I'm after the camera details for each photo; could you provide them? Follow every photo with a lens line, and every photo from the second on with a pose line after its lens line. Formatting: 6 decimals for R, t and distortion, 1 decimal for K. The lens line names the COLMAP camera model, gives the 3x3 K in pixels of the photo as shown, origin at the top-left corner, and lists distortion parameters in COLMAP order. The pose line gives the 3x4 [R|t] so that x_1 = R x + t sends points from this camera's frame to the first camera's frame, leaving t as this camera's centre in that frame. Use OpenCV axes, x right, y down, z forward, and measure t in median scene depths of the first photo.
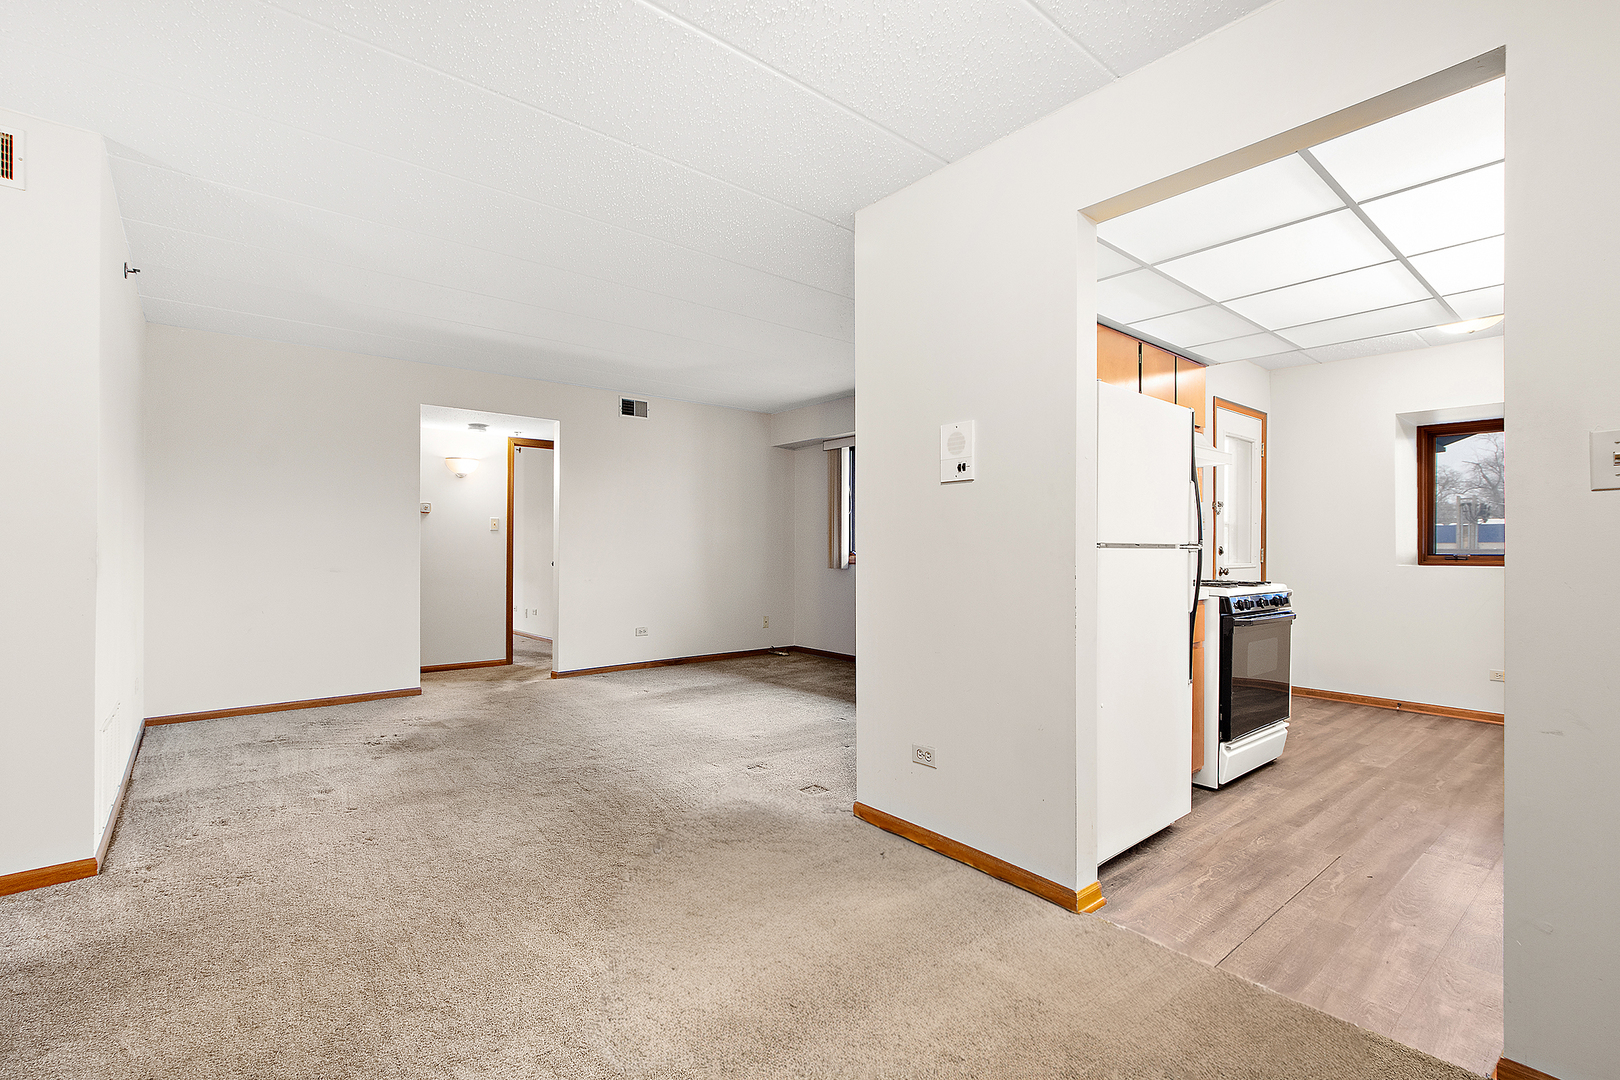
lens RADIAL K [[729.3, 0, 808.5], [0, 729.3, 544.7], [0, 0, 1]] dist [-0.001239, -0.001559]
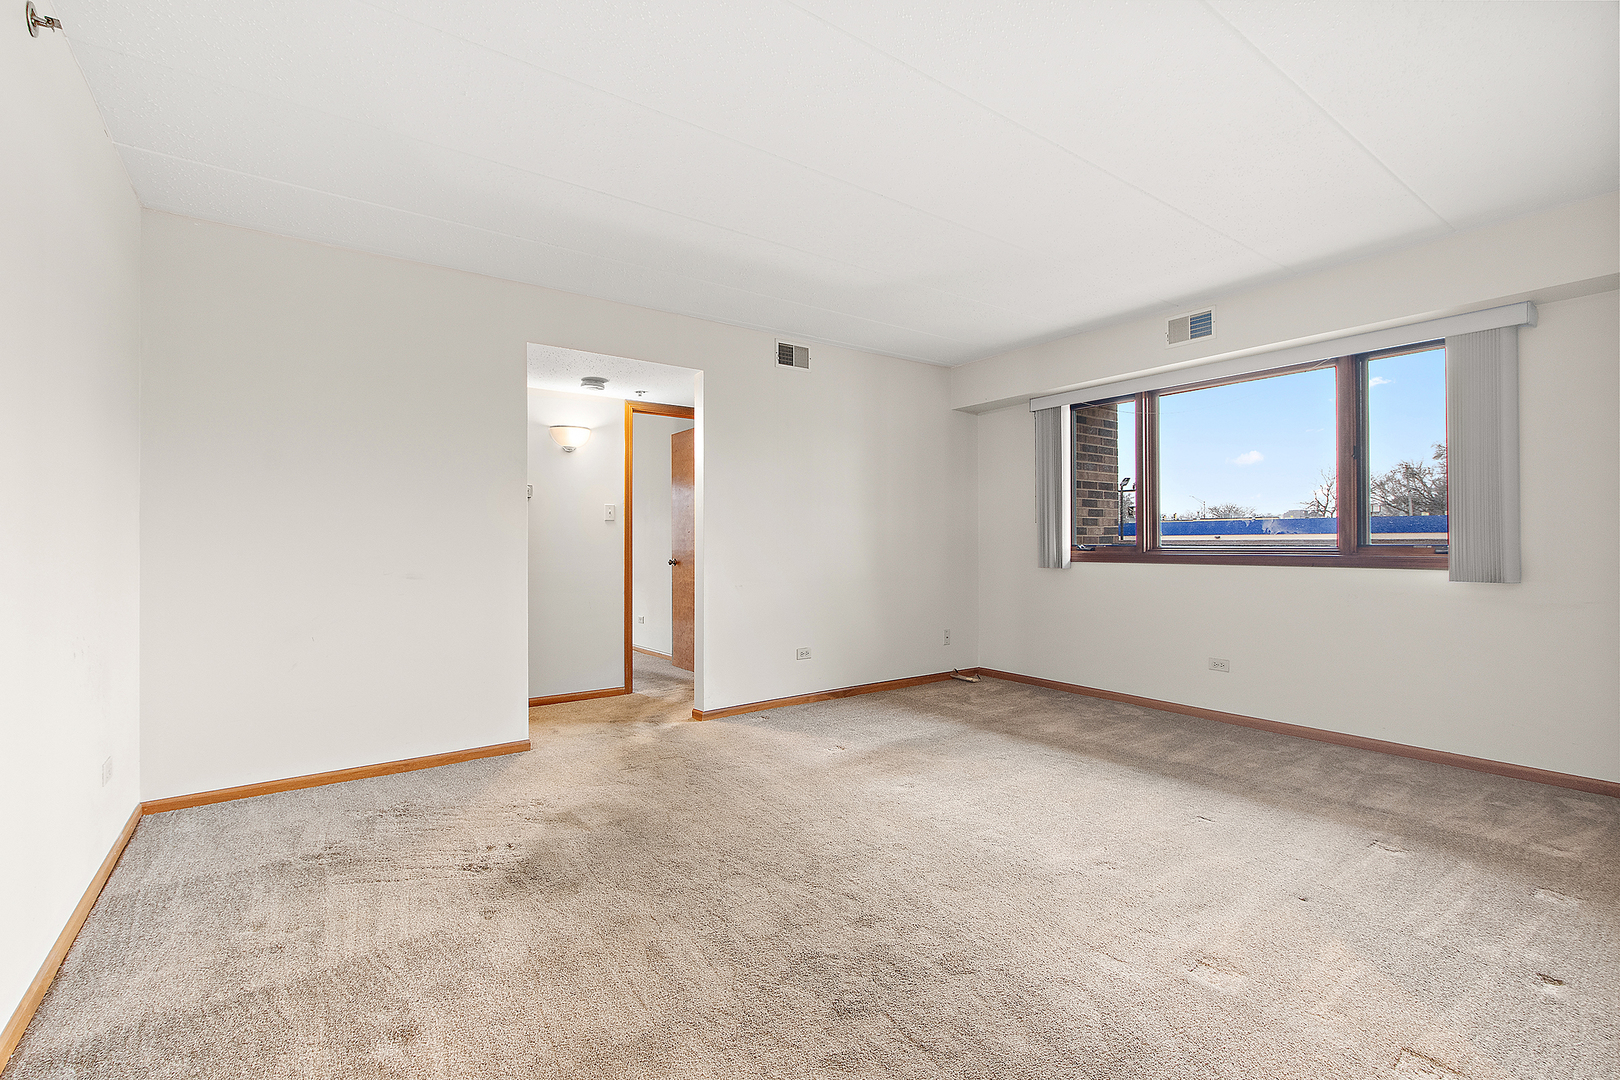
lens RADIAL K [[729.3, 0, 807.0], [0, 729.3, 532.0], [0, 0, 1]] dist [-0.001239, -0.001559]
pose [[0.996955, -0.006954, -0.077666, -0.199020], [0.006292, 0.999942, -0.008770, 0.001083], [0.077723, 0.008254, 0.996941, 0.300633]]
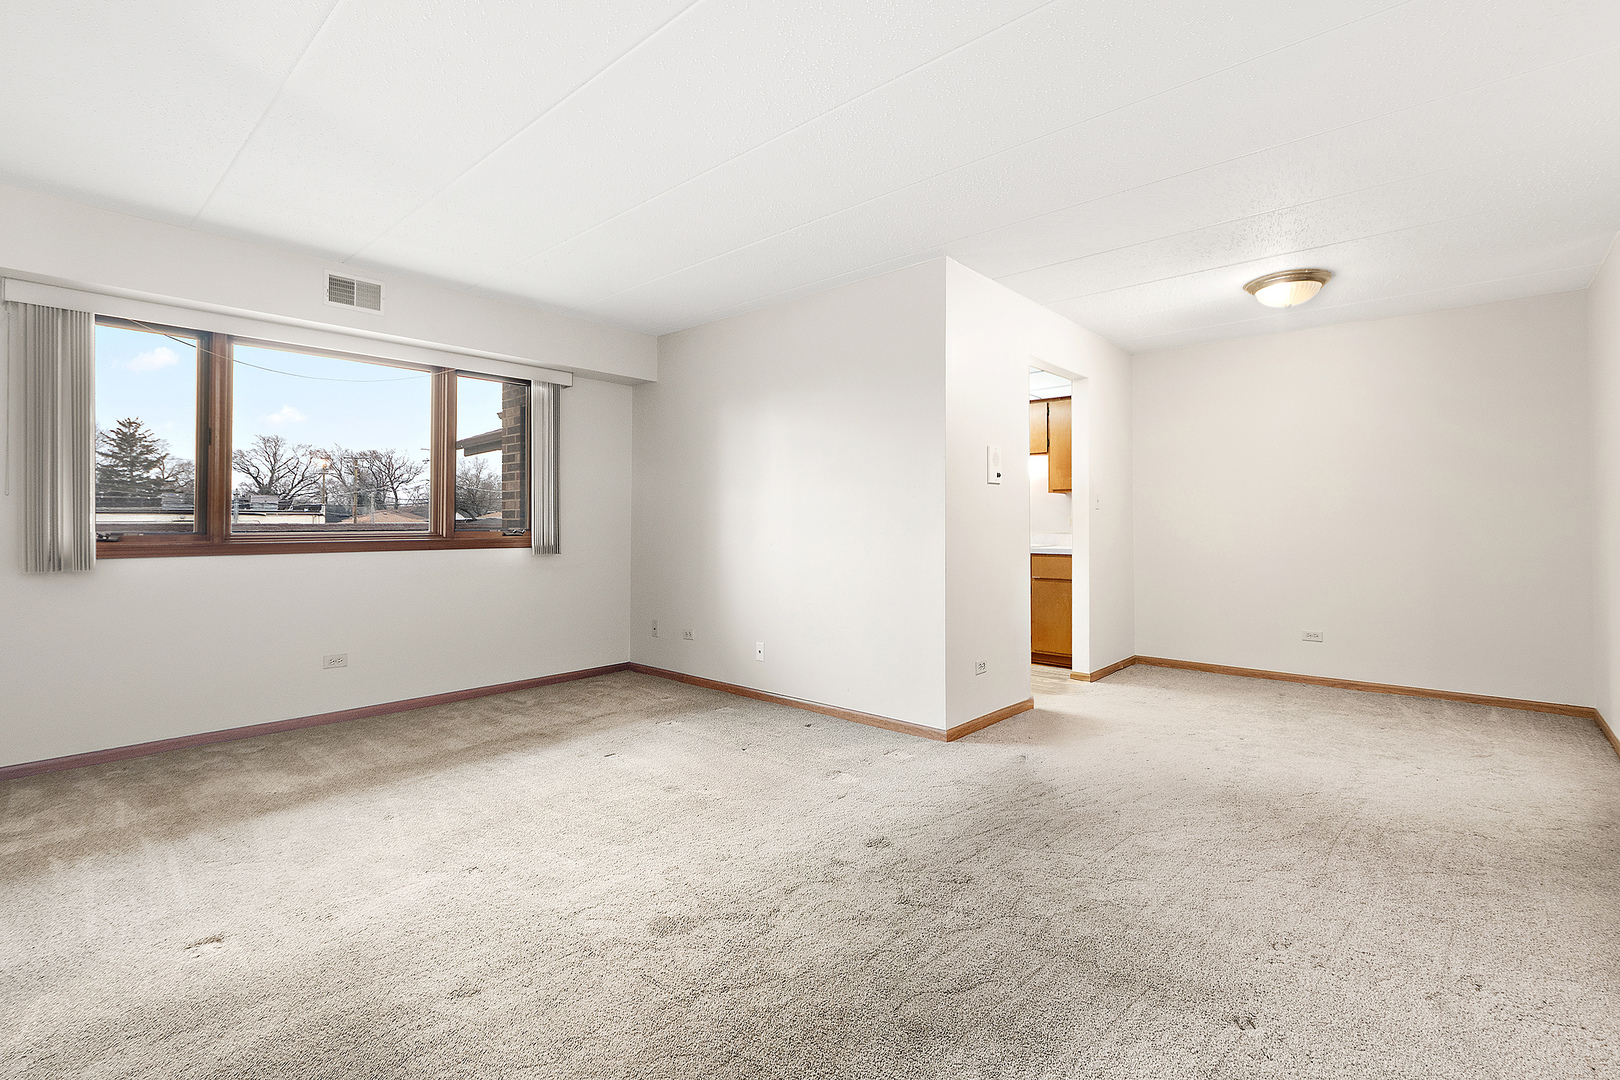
lens RADIAL K [[729.3, 0, 805.7], [0, 729.3, 535.6], [0, 0, 1]] dist [-0.001239, -0.001559]
pose [[-0.143927, -0.018846, 0.989409, -0.589524], [-0.001723, 0.999822, 0.018793, 0.000959], [-0.989587, 0.001001, -0.143933, 0.750137]]
